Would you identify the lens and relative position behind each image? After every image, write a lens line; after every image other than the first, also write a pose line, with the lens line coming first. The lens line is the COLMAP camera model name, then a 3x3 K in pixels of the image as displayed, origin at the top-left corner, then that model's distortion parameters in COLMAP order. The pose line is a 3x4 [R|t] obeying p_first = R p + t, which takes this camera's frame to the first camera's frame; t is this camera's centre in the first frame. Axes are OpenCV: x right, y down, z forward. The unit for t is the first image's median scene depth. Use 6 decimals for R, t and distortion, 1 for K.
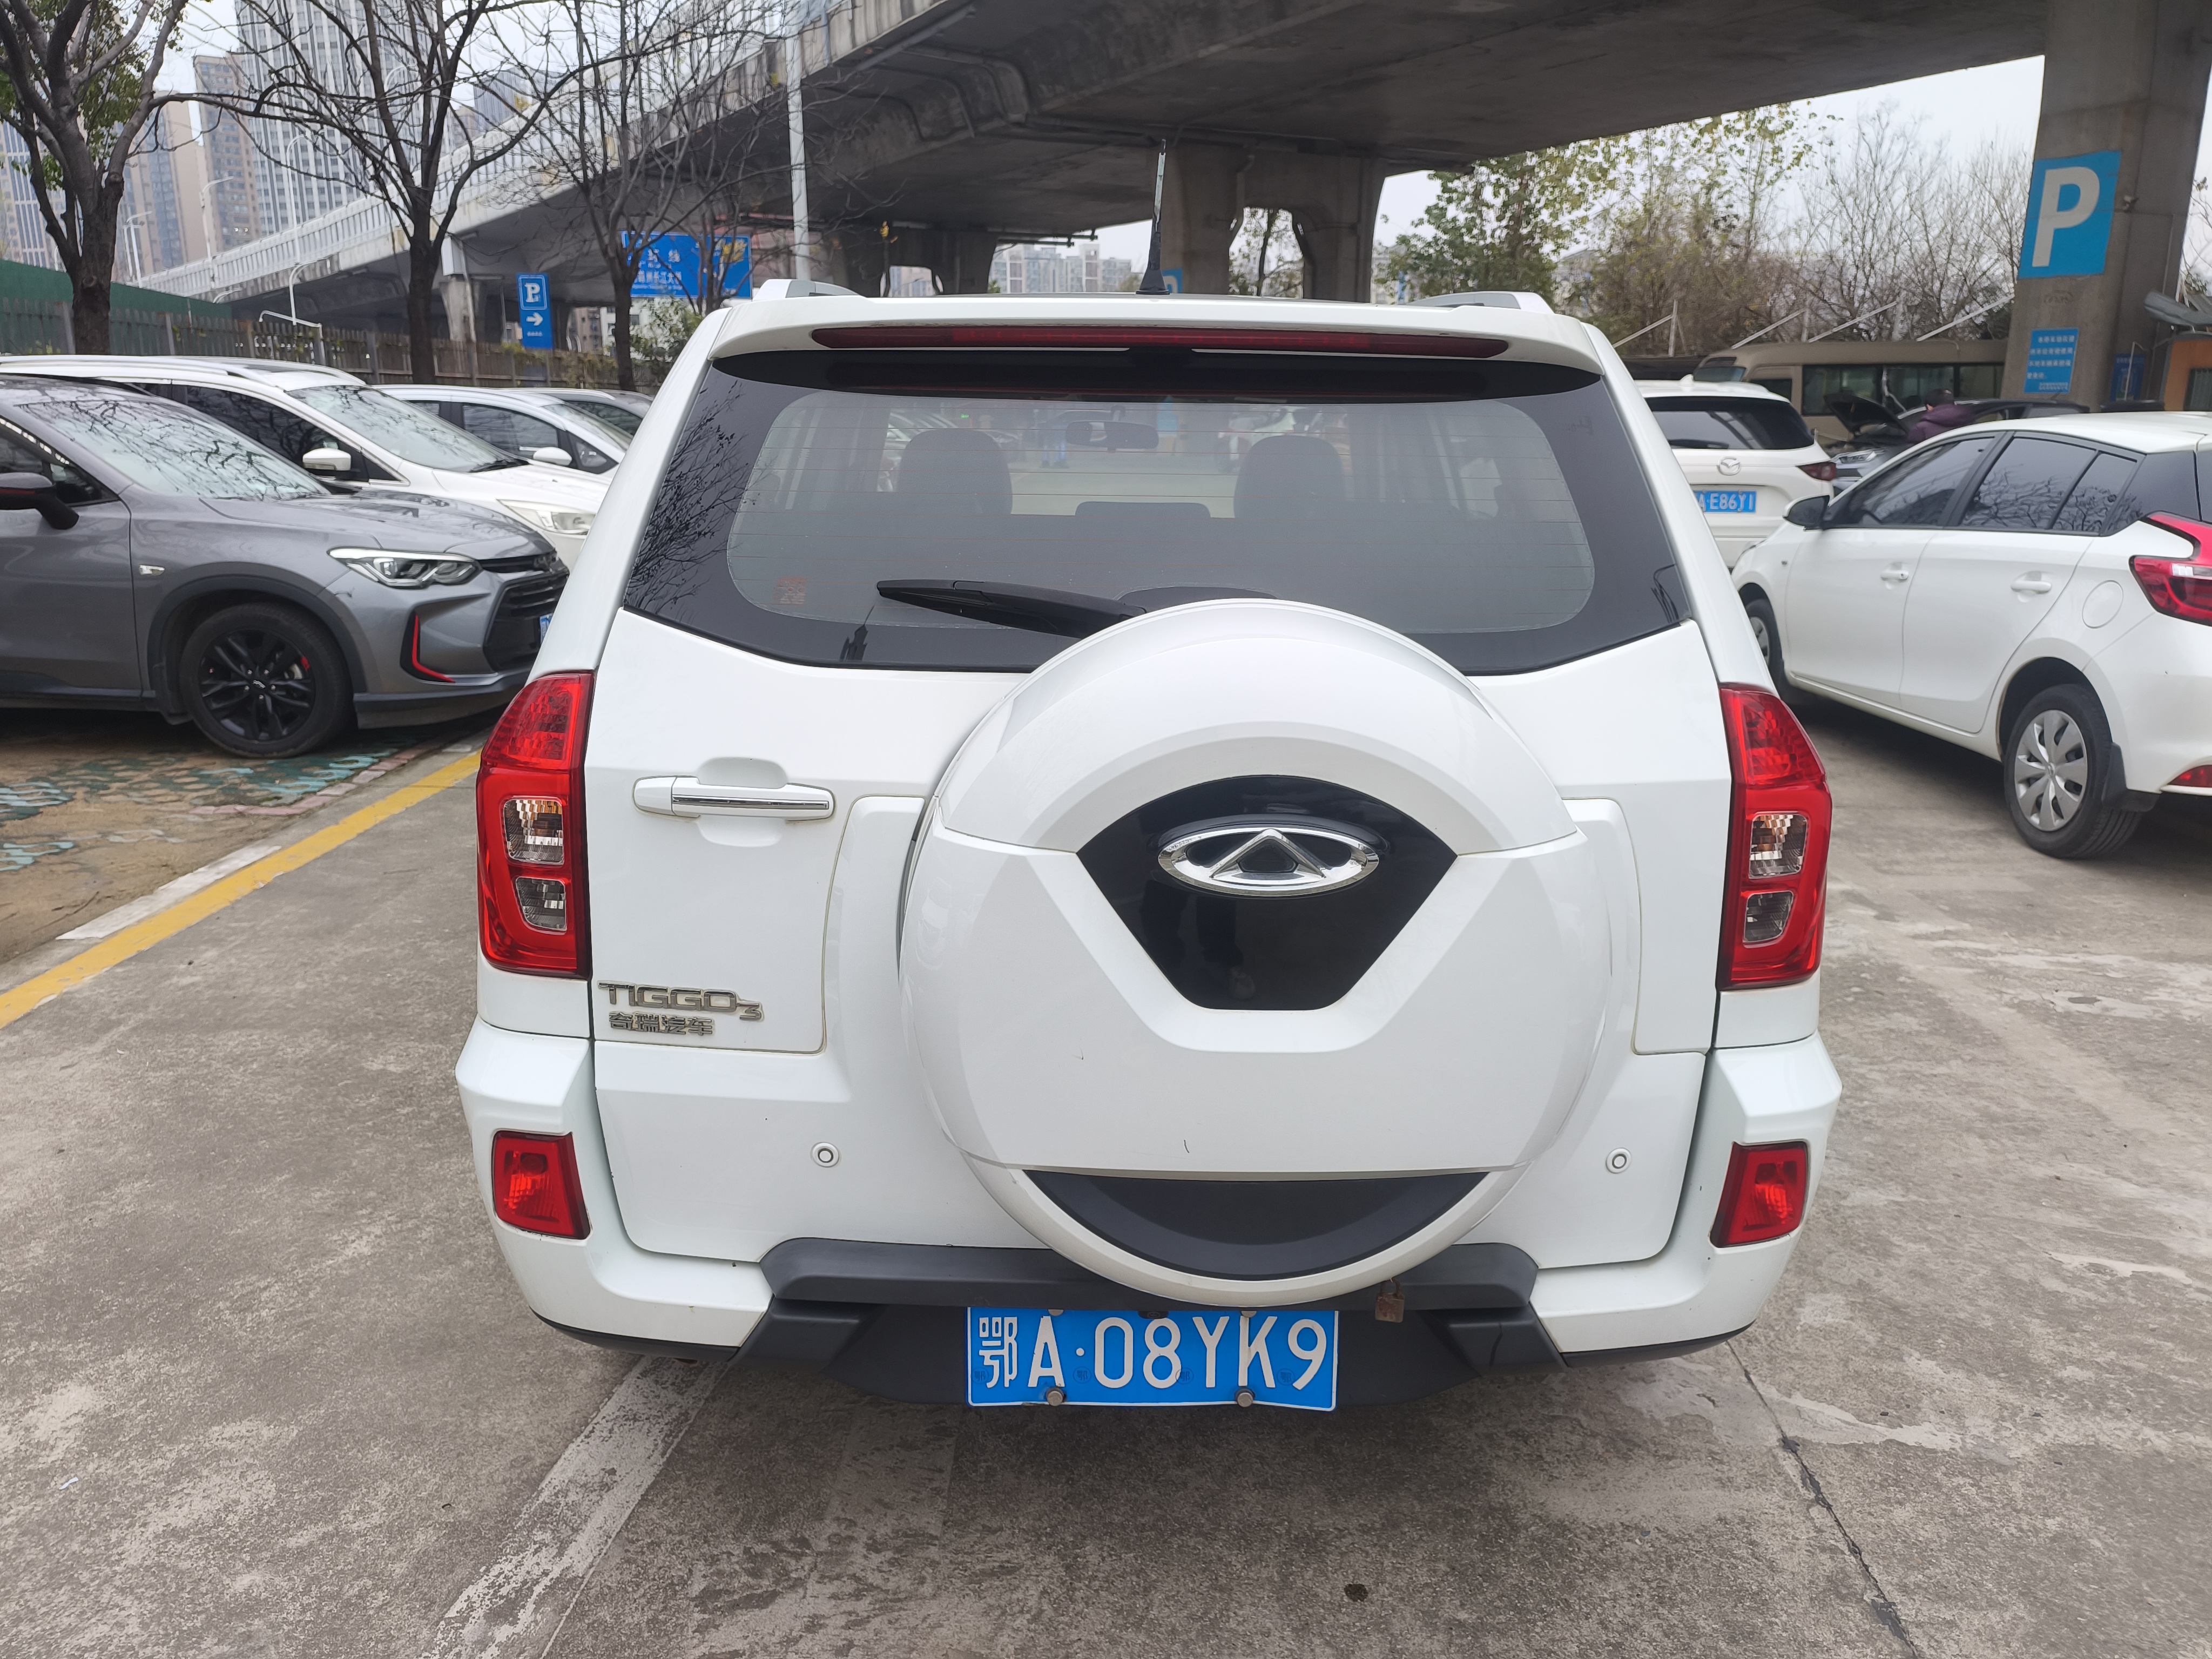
lens RADIAL K [[1614.6, 0, 1106.0], [0, 1614.6, 829.5], [0, 0, 1]] dist [0.006888, 0.001026]
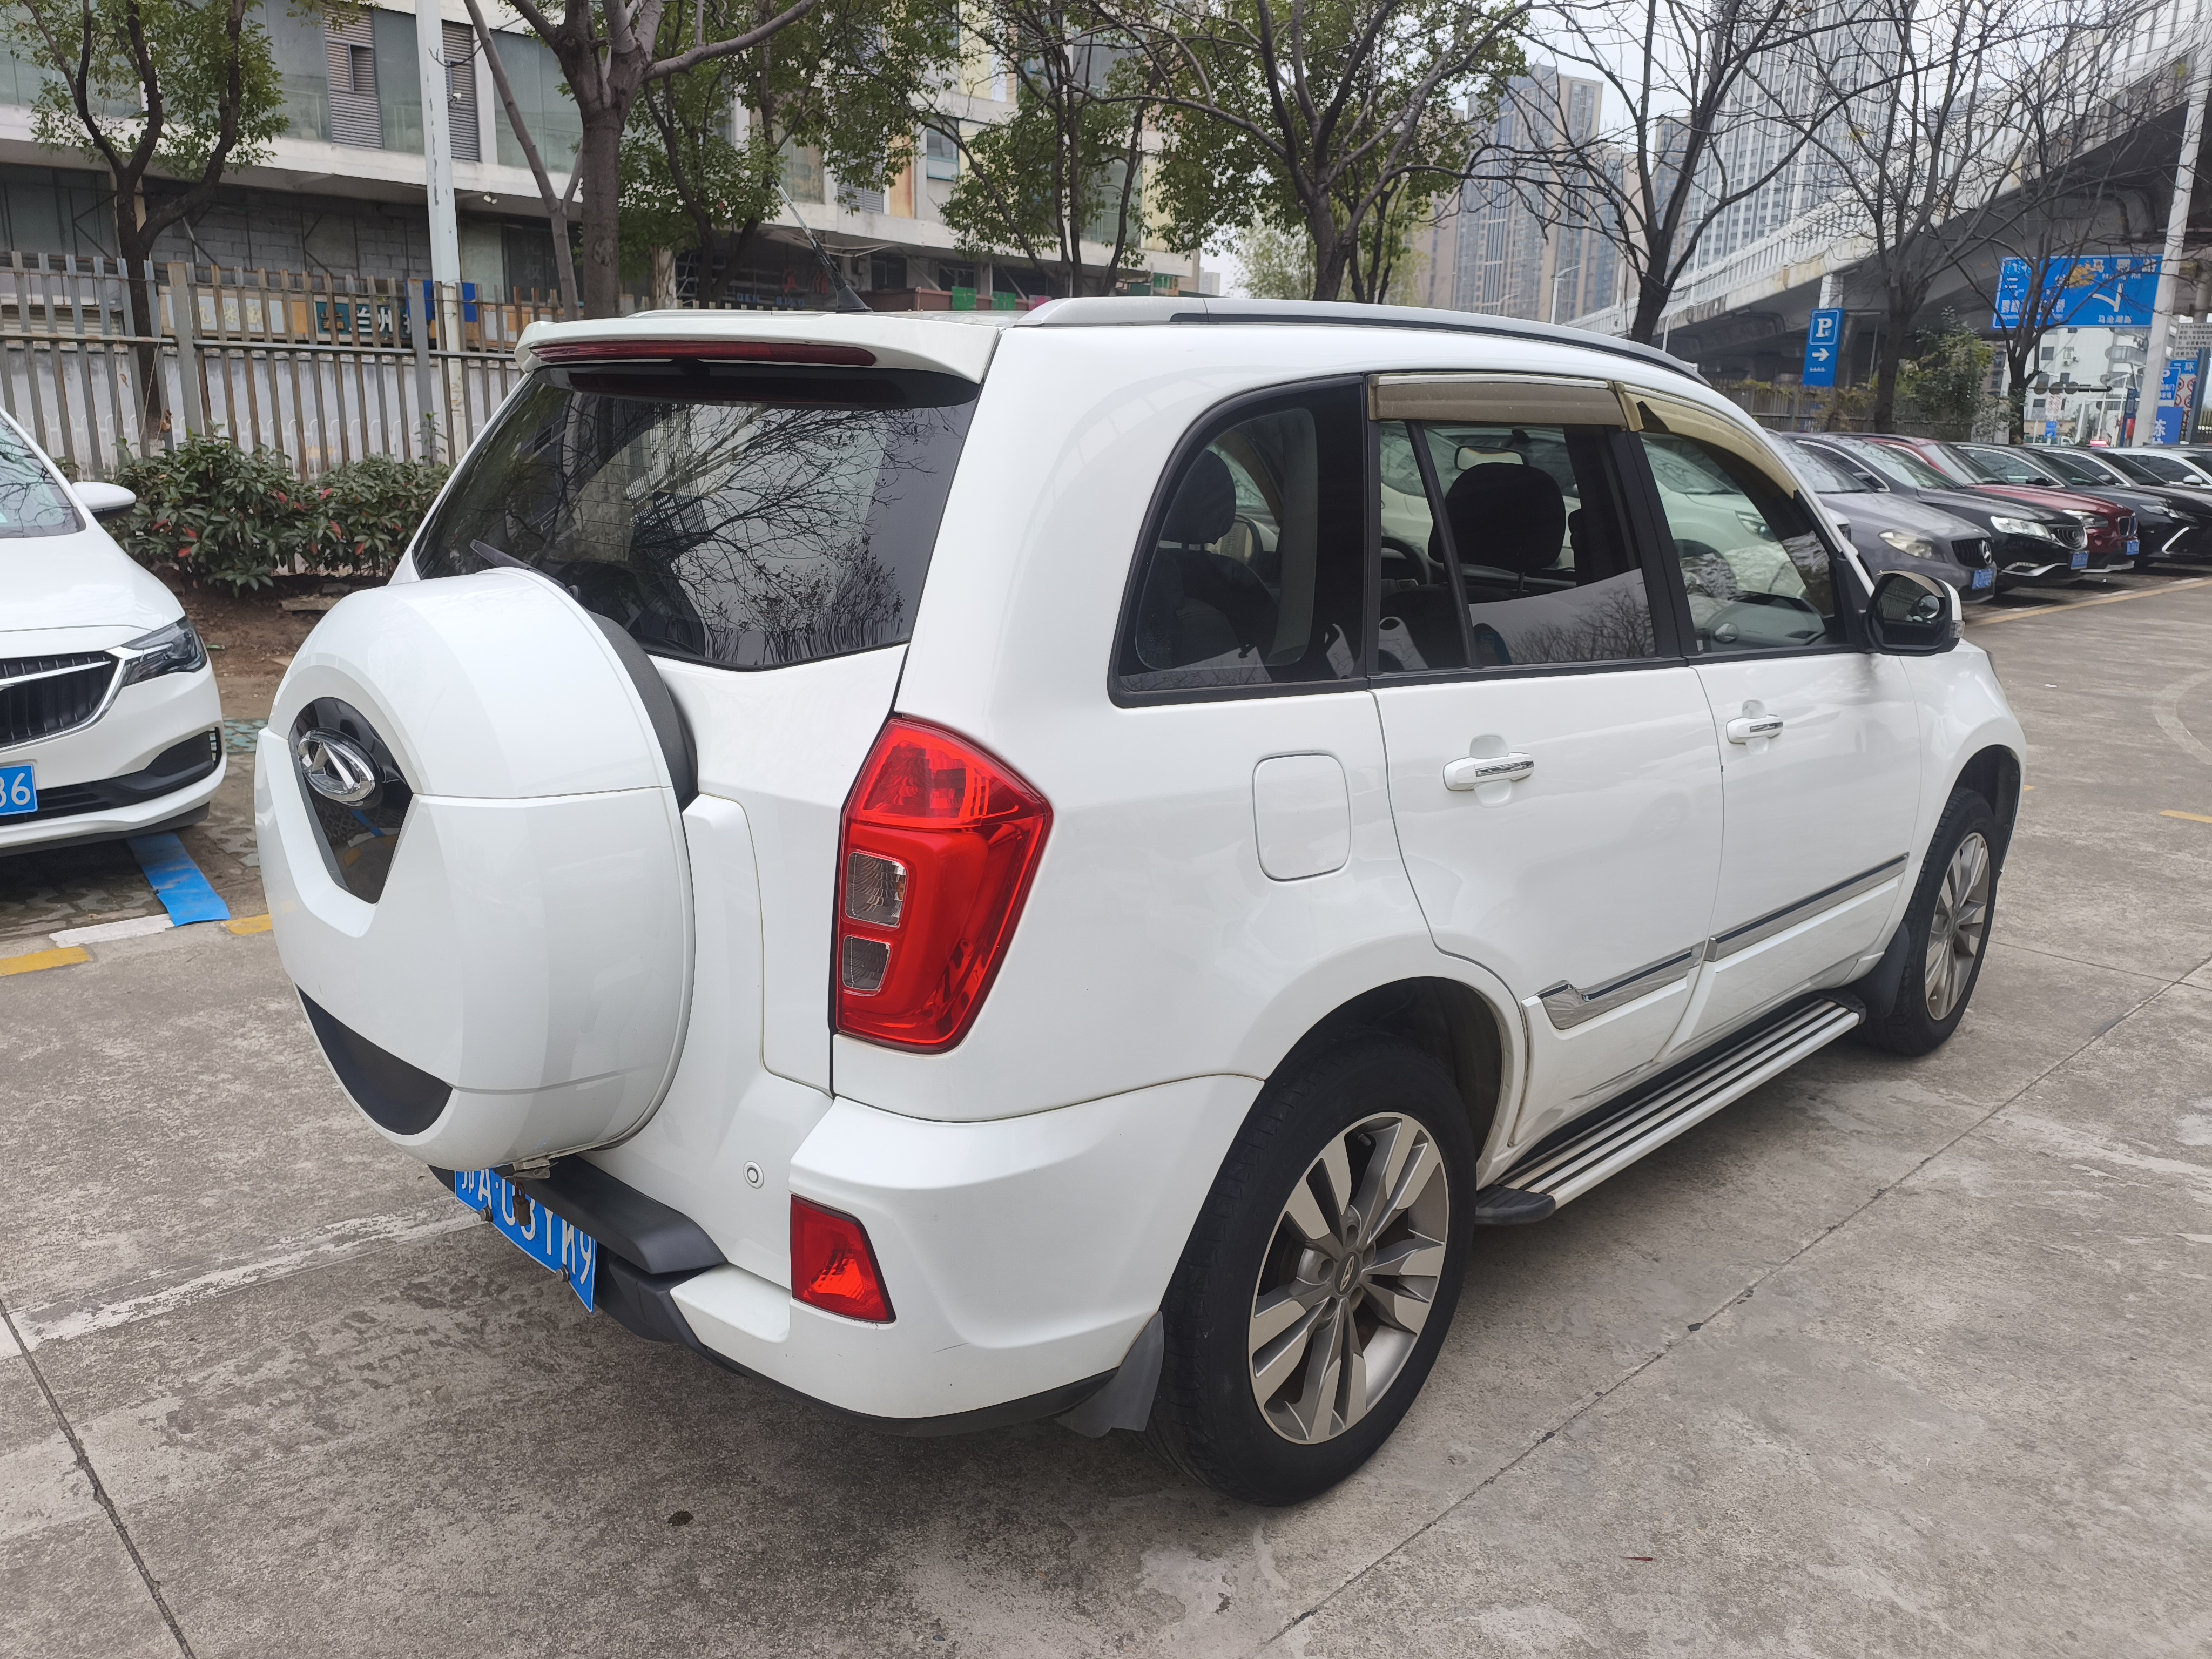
lens RADIAL K [[1618.1, 0, 1089.2], [0, 1618.1, 834.5], [0, 0, 1]] dist [0.011626, -0.010058]
pose [[0.698853, 0.189377, -0.689739, 0.191794], [-0.202835, 0.977198, 0.062788, -0.017711], [0.685902, 0.096023, 0.721330, 0.070958]]
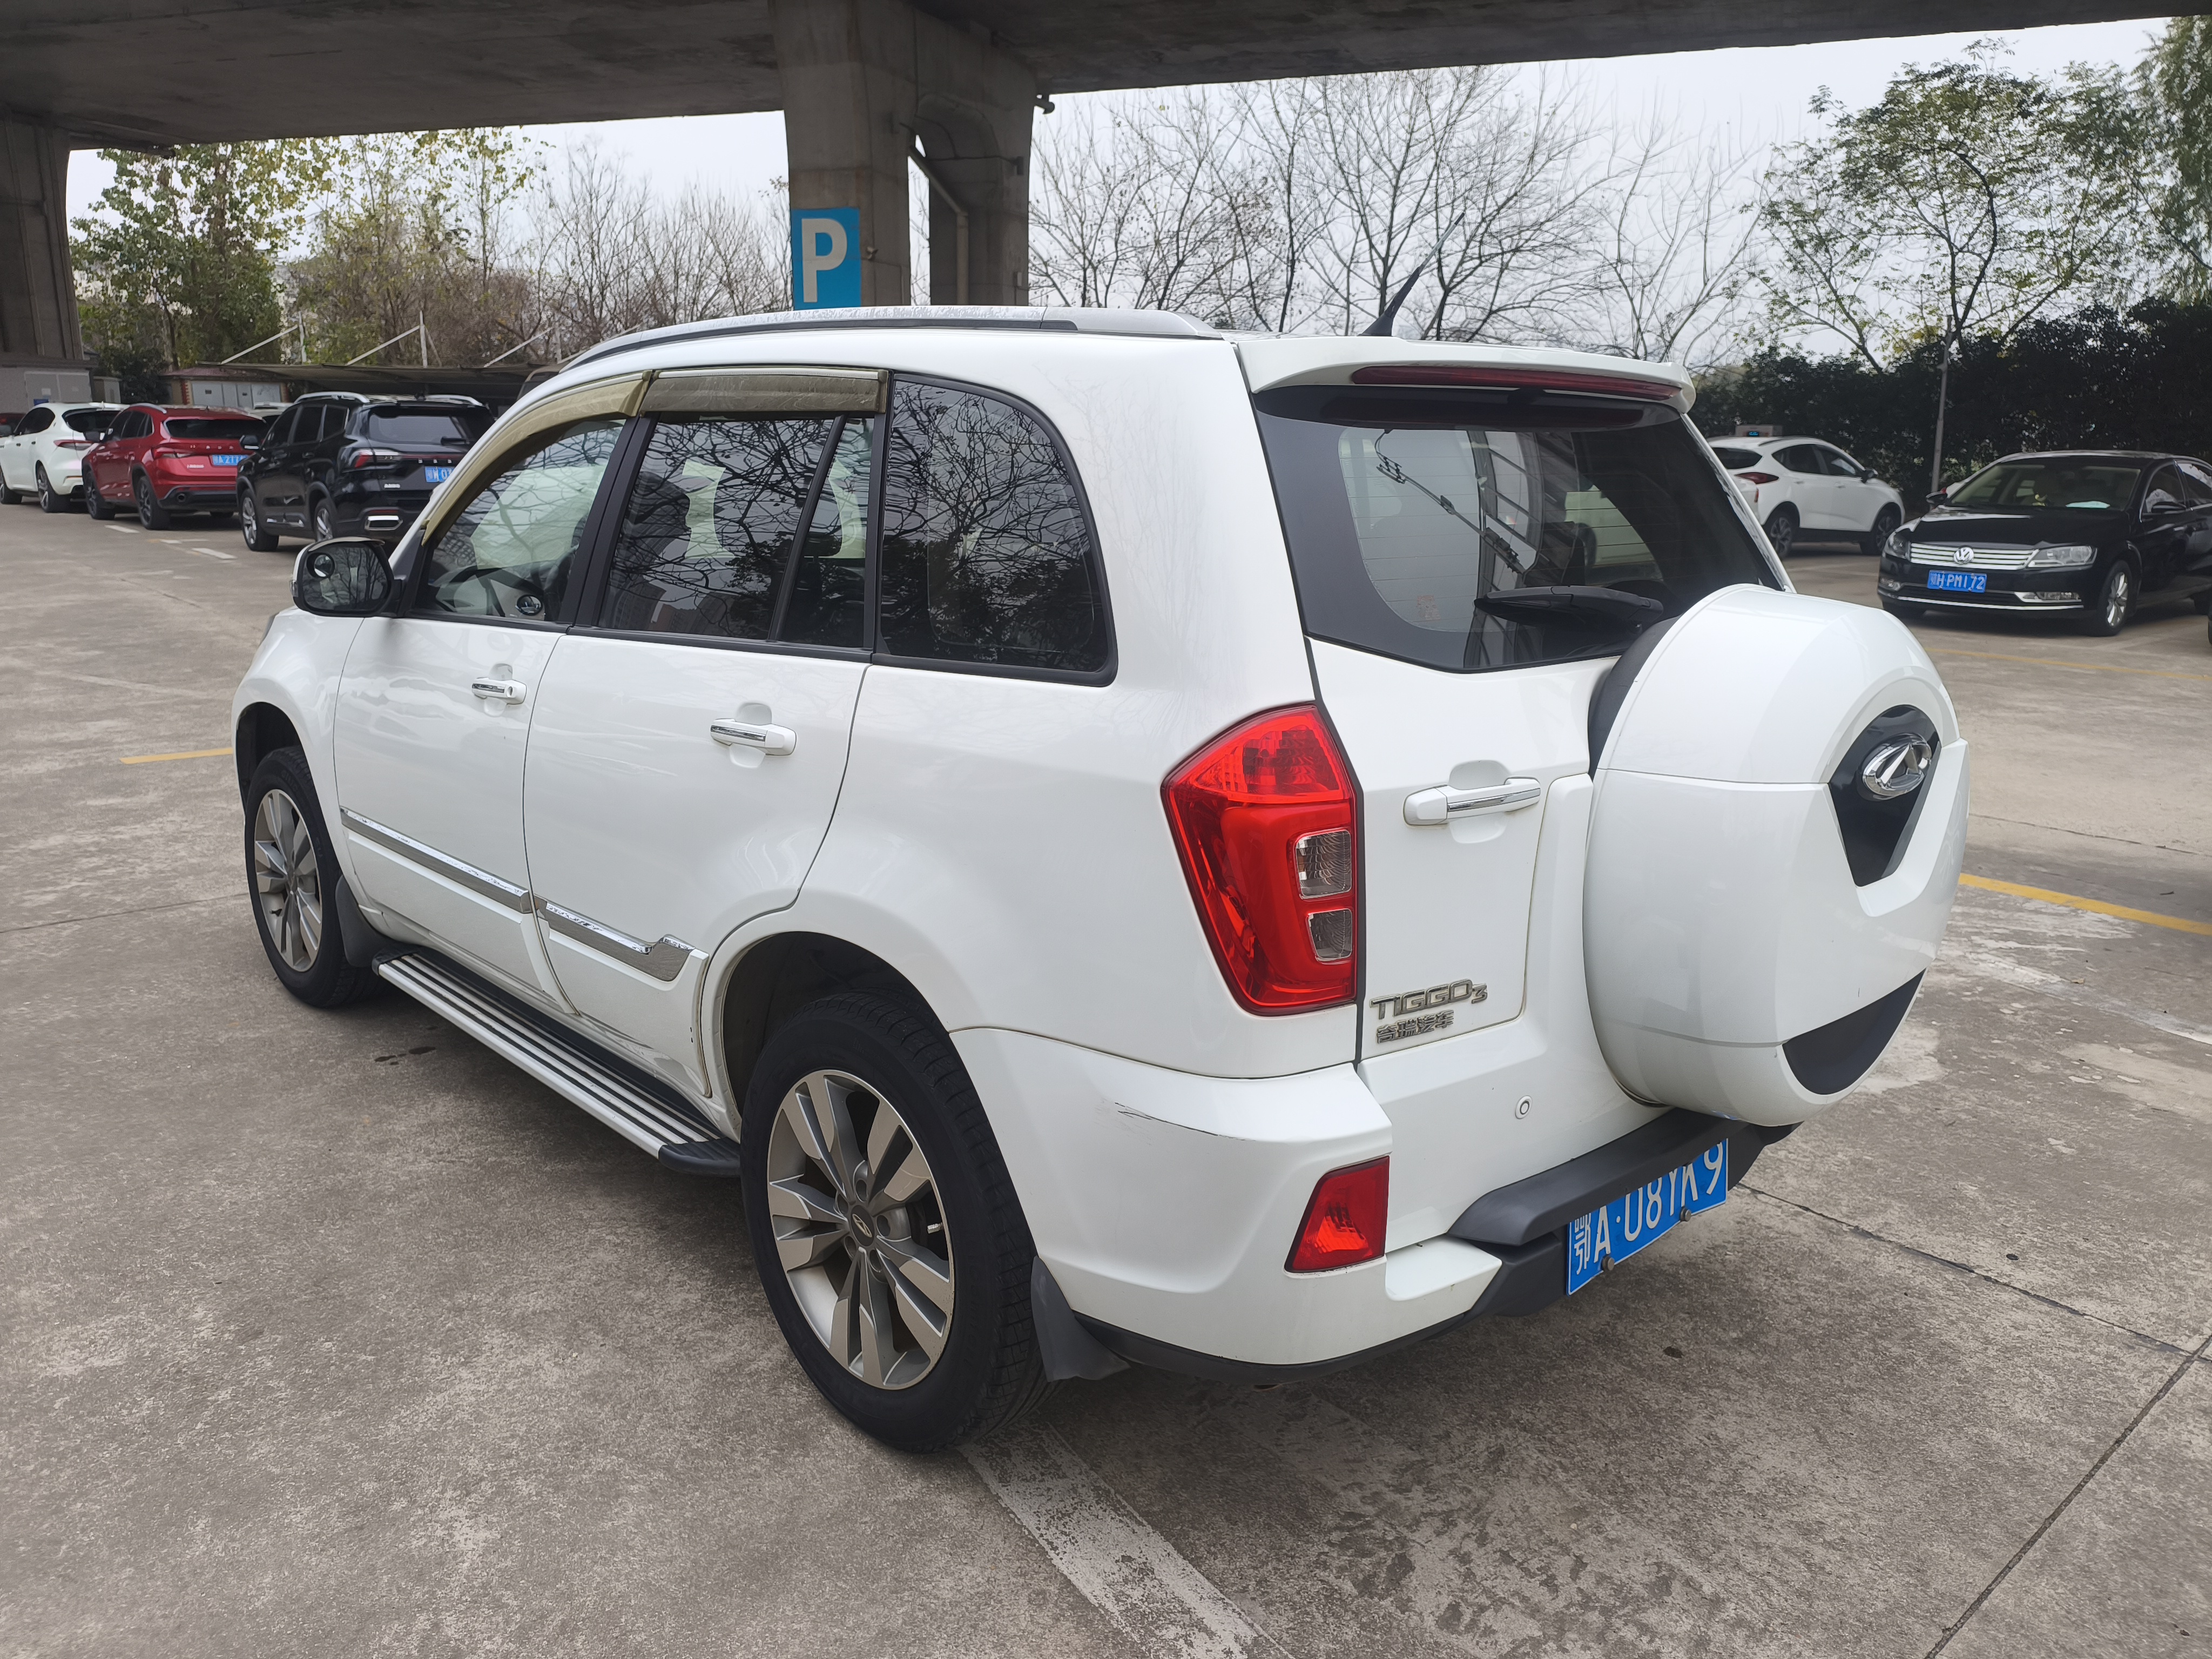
lens RADIAL K [[1613.6, 0, 1102.0], [0, 1613.6, 819.1], [0, 0, 1]] dist [0.010522, -0.008886]
pose [[0.738998, -0.155647, 0.655482, -0.184665], [0.164083, 0.985231, 0.048959, -0.016408], [-0.653421, 0.071373, 0.753623, 0.056860]]
